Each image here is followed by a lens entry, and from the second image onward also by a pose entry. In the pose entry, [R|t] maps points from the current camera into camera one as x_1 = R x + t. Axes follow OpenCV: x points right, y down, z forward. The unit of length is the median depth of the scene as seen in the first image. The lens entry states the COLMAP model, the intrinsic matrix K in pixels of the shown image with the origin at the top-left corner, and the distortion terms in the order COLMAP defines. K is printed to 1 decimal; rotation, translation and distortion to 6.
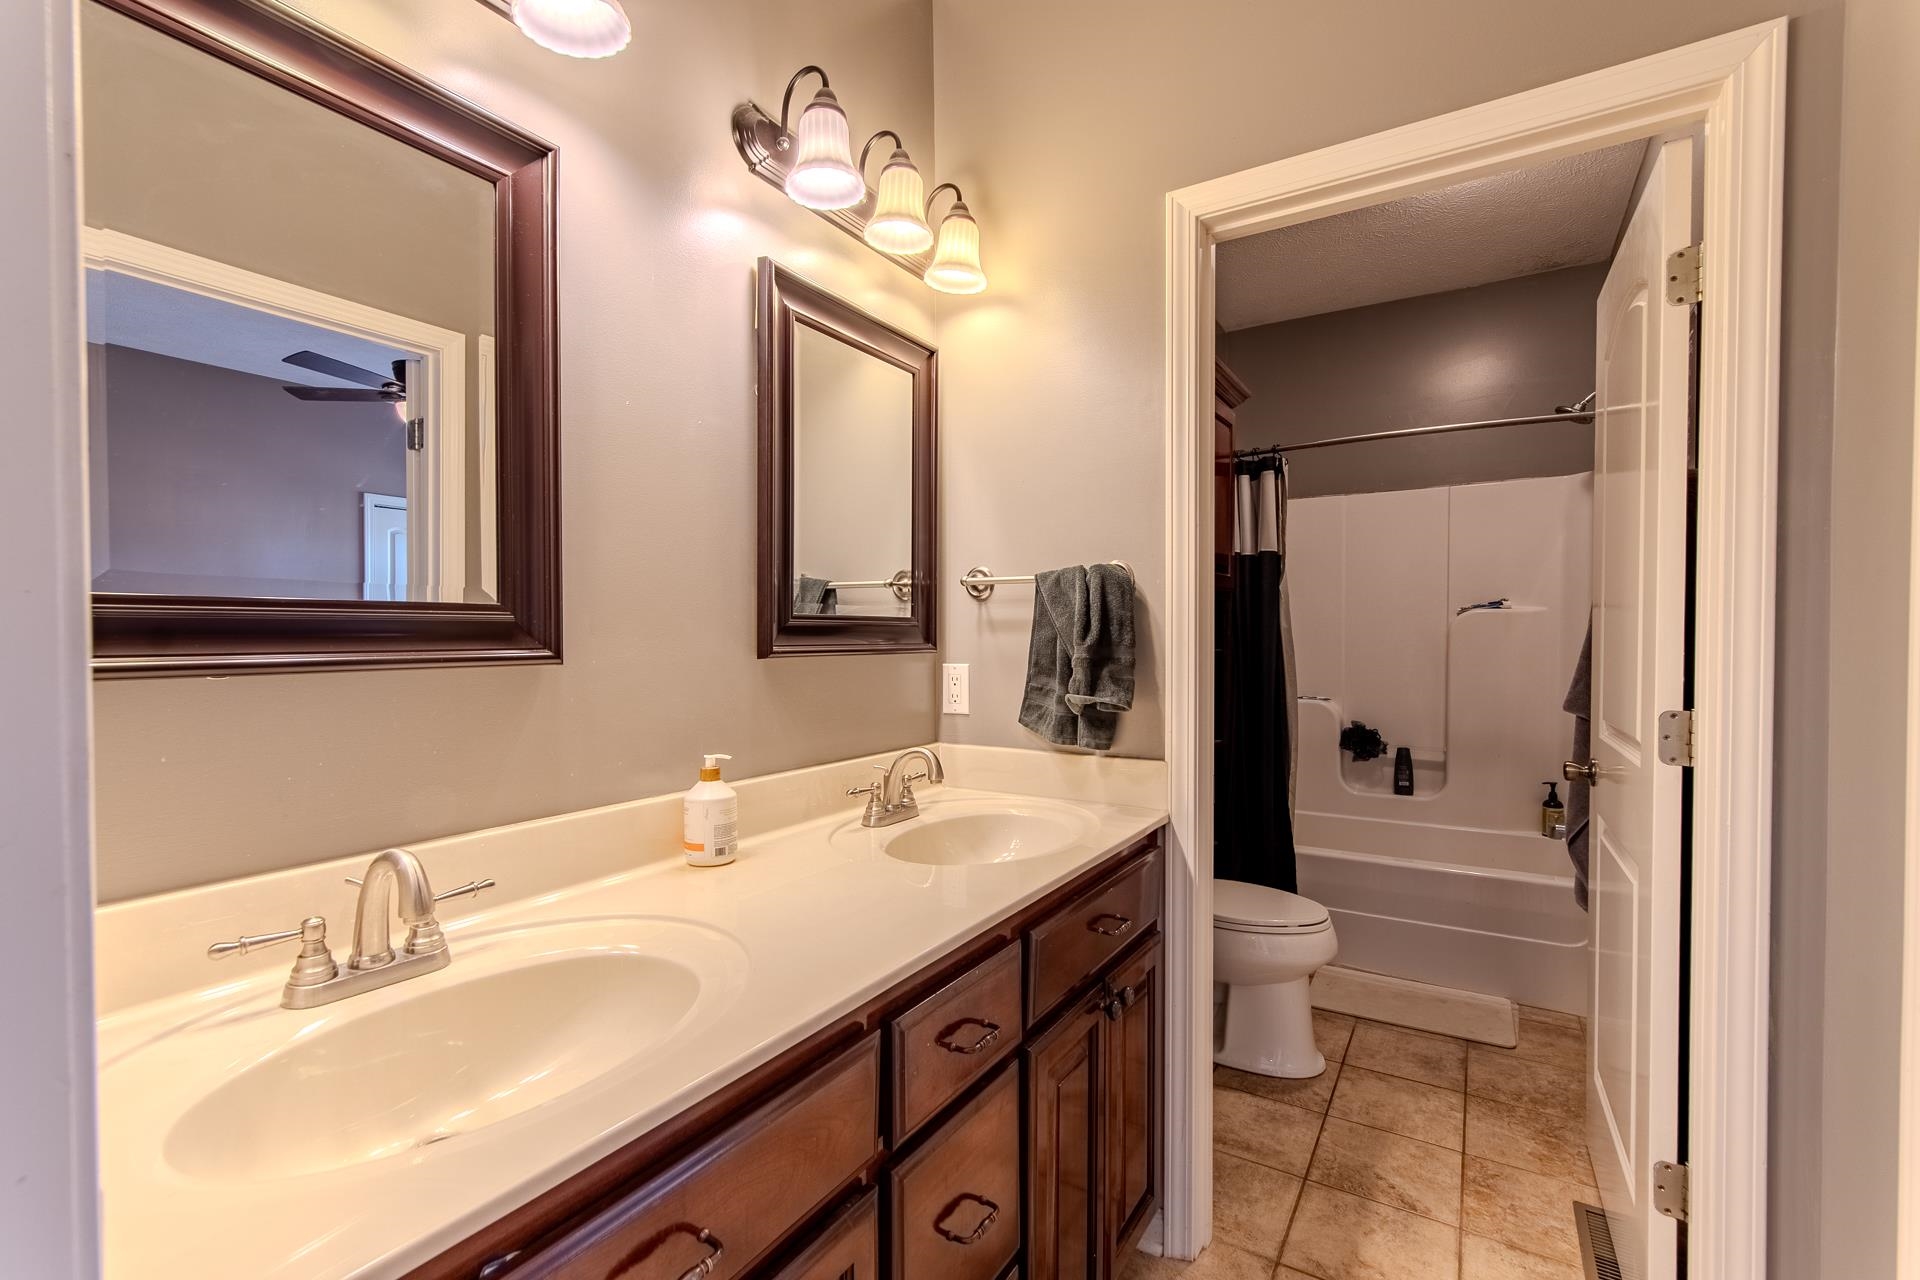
lens RADIAL K [[840.2, 0, 956.4], [0, 840.2, 653.1], [0, 0, 1]] dist [0.000123, 0.000690]
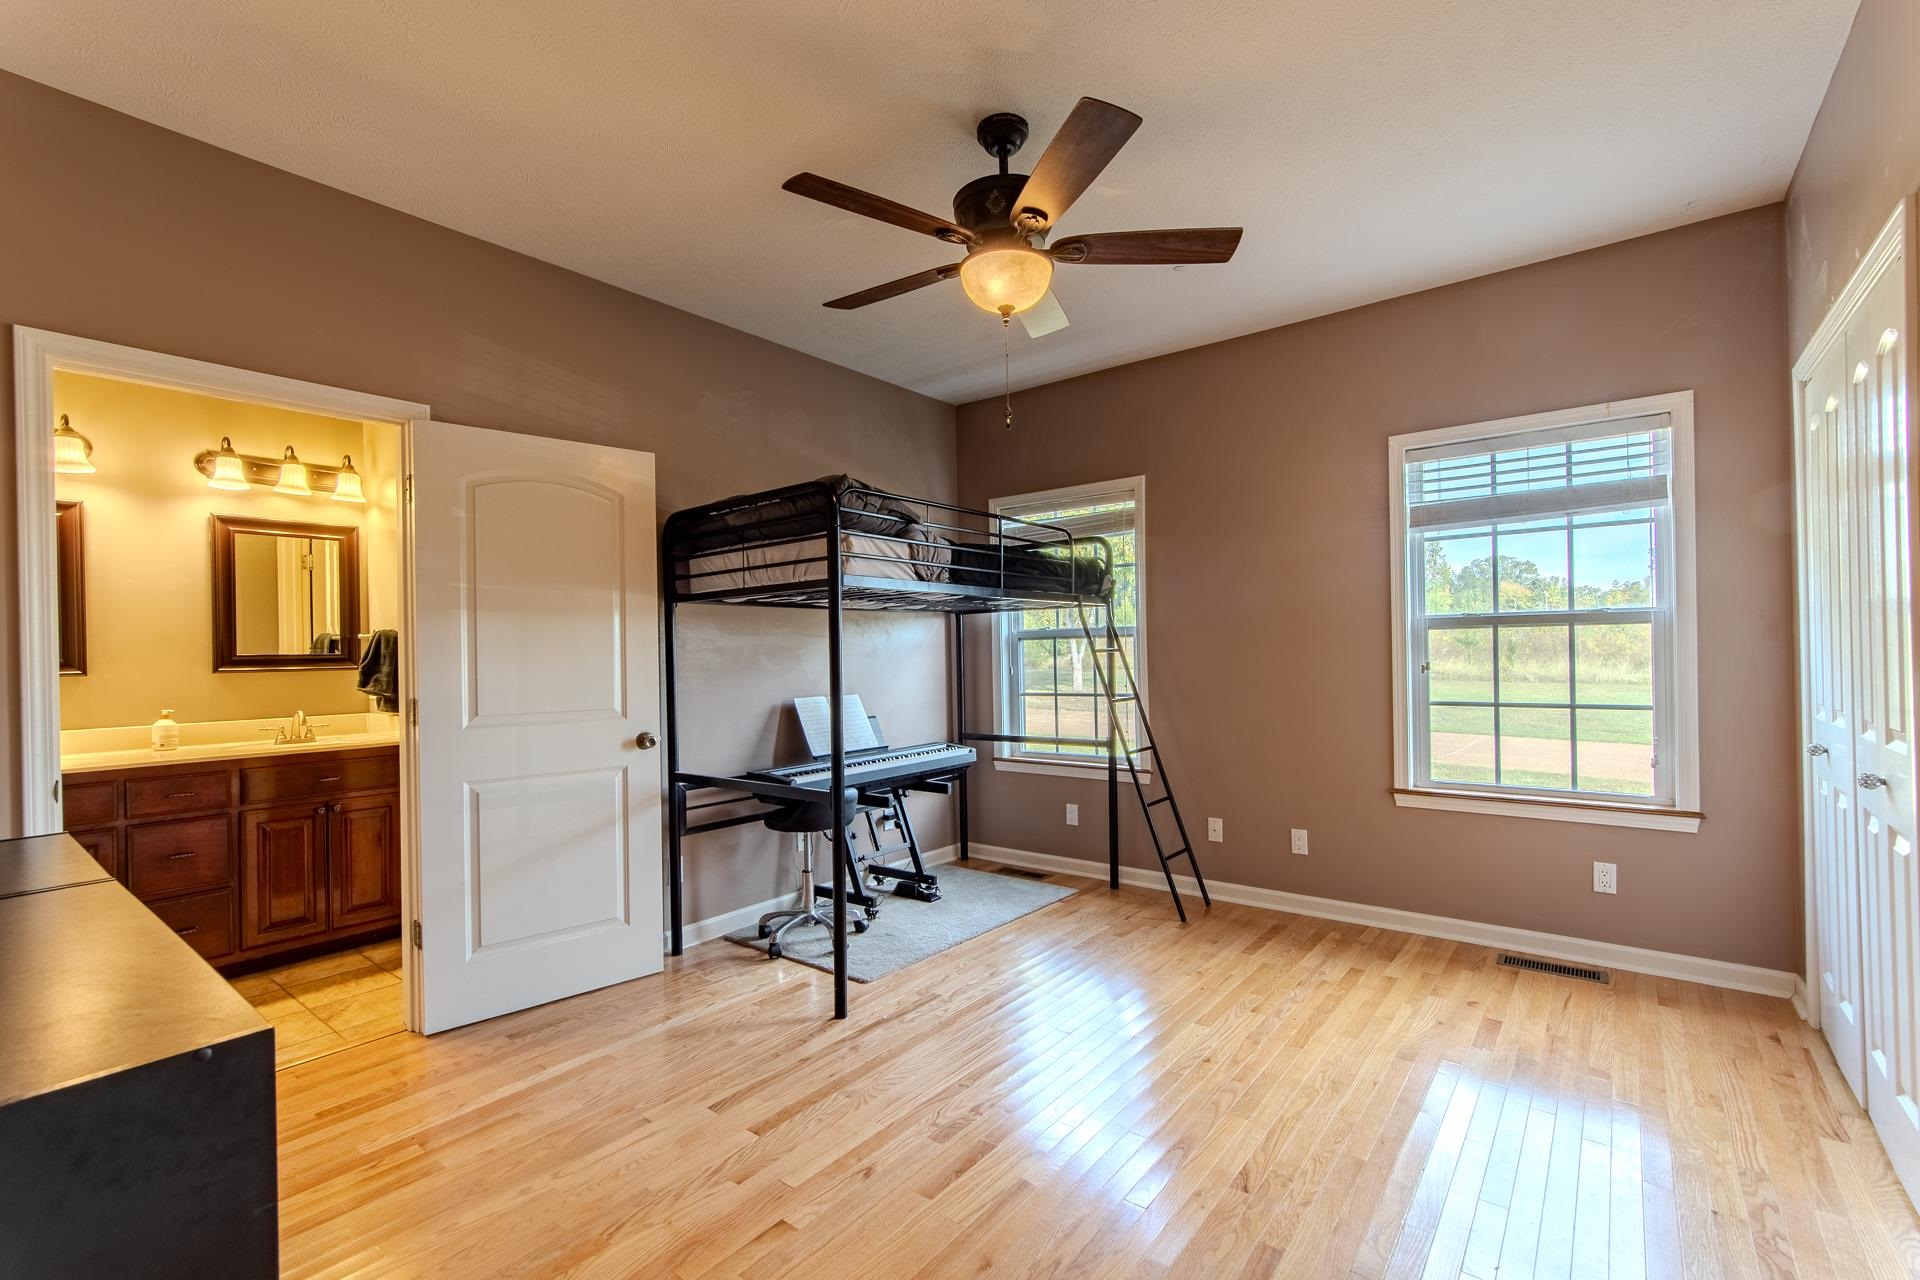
lens RADIAL K [[840.2, 0, 956.4], [0, 840.2, 653.1], [0, 0, 1]] dist [0.000123, 0.000690]
pose [[0.993753, -0.020068, -0.109779, 2.185272], [0.017218, 0.999491, -0.026847, 0.049658], [0.110262, 0.024789, 0.993593, -1.202181]]
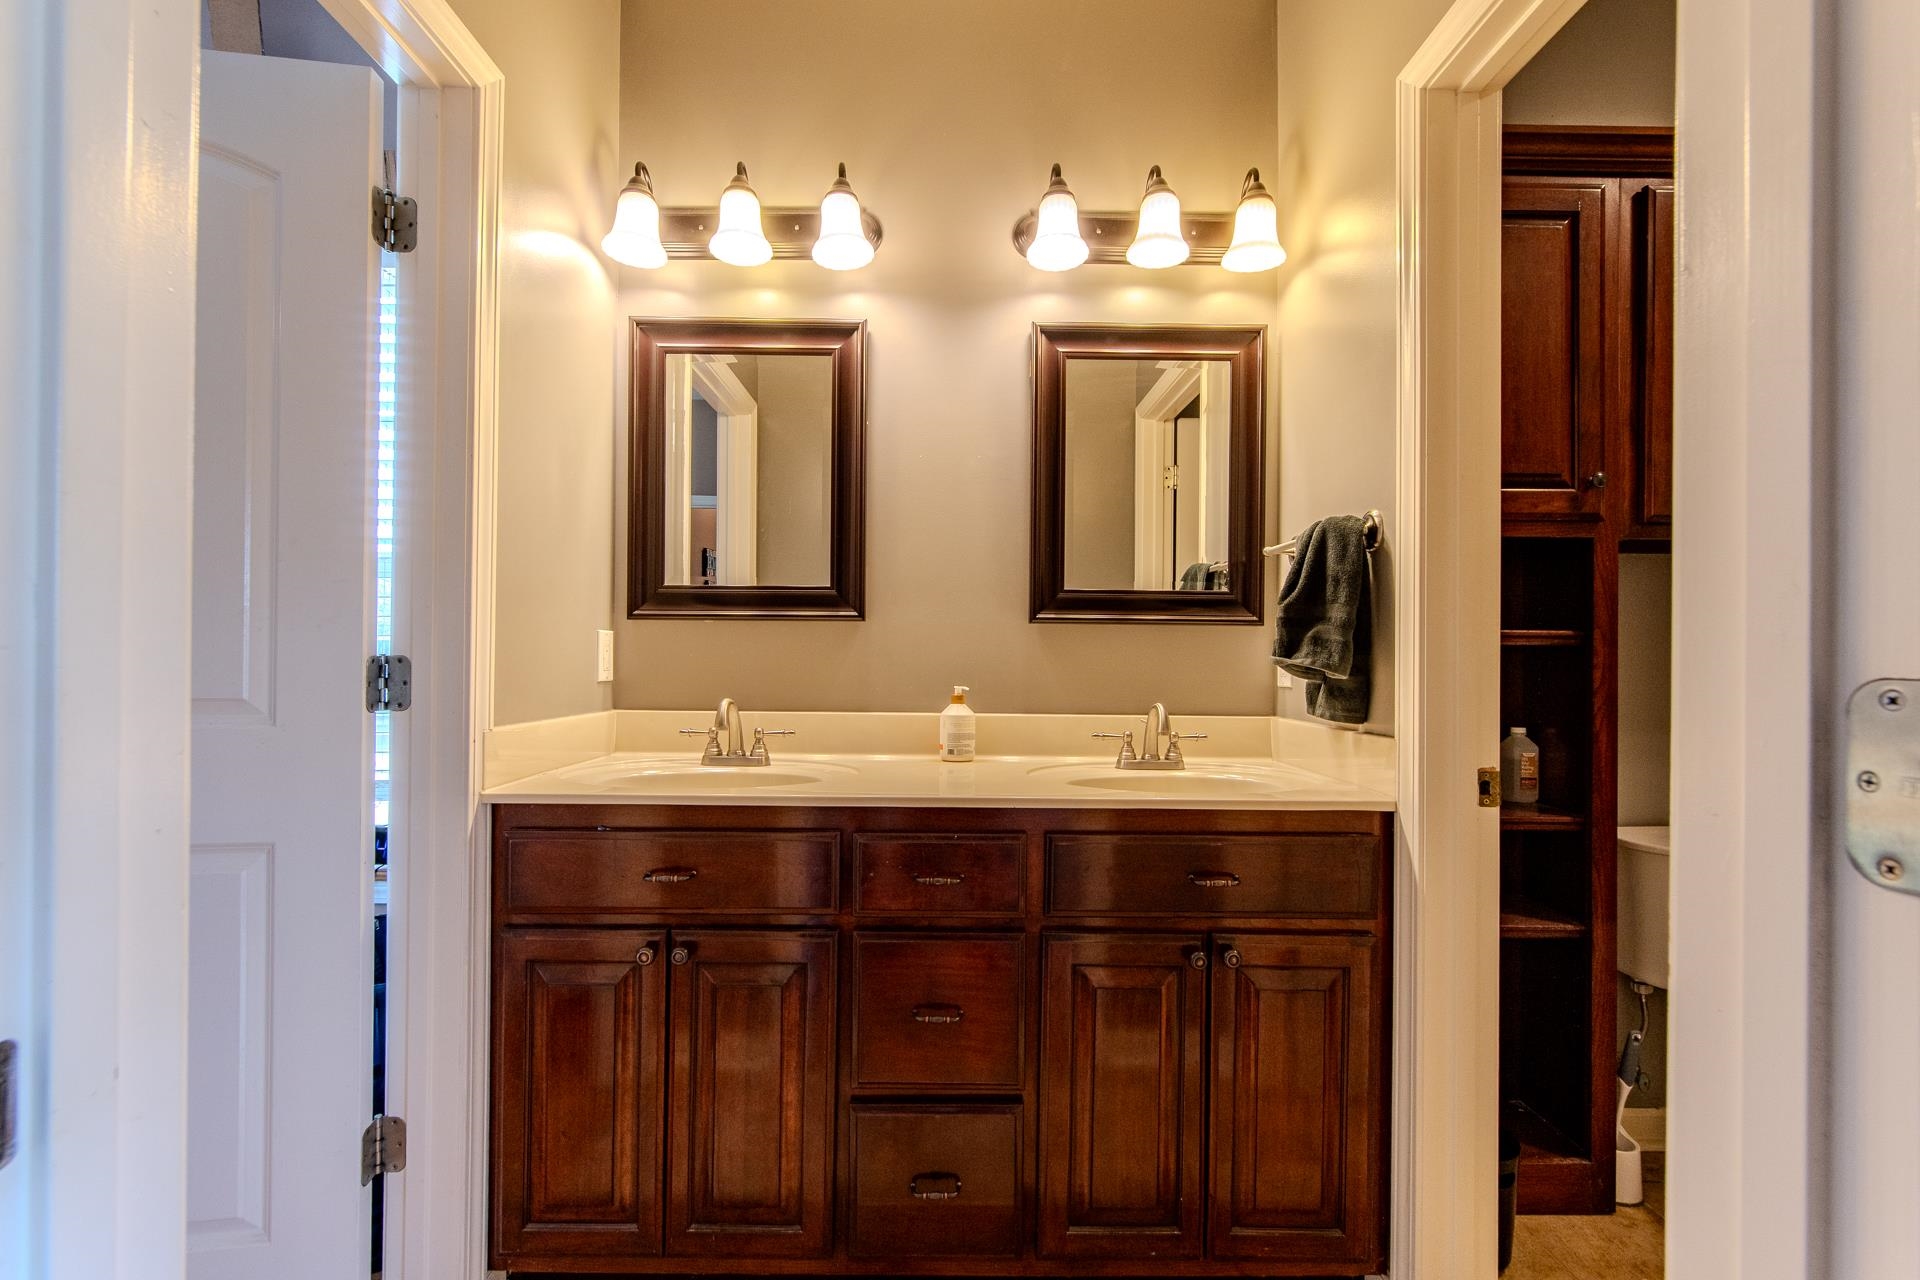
lens RADIAL K [[840.2, 0, 956.4], [0, 840.2, 653.1], [0, 0, 1]] dist [0.000123, 0.000690]
pose [[0.535260, 0.001802, -0.844686, 0.811055], [-0.030305, 0.999395, -0.017071, 0.078653], [0.844144, 0.034736, 0.534990, 0.196514]]
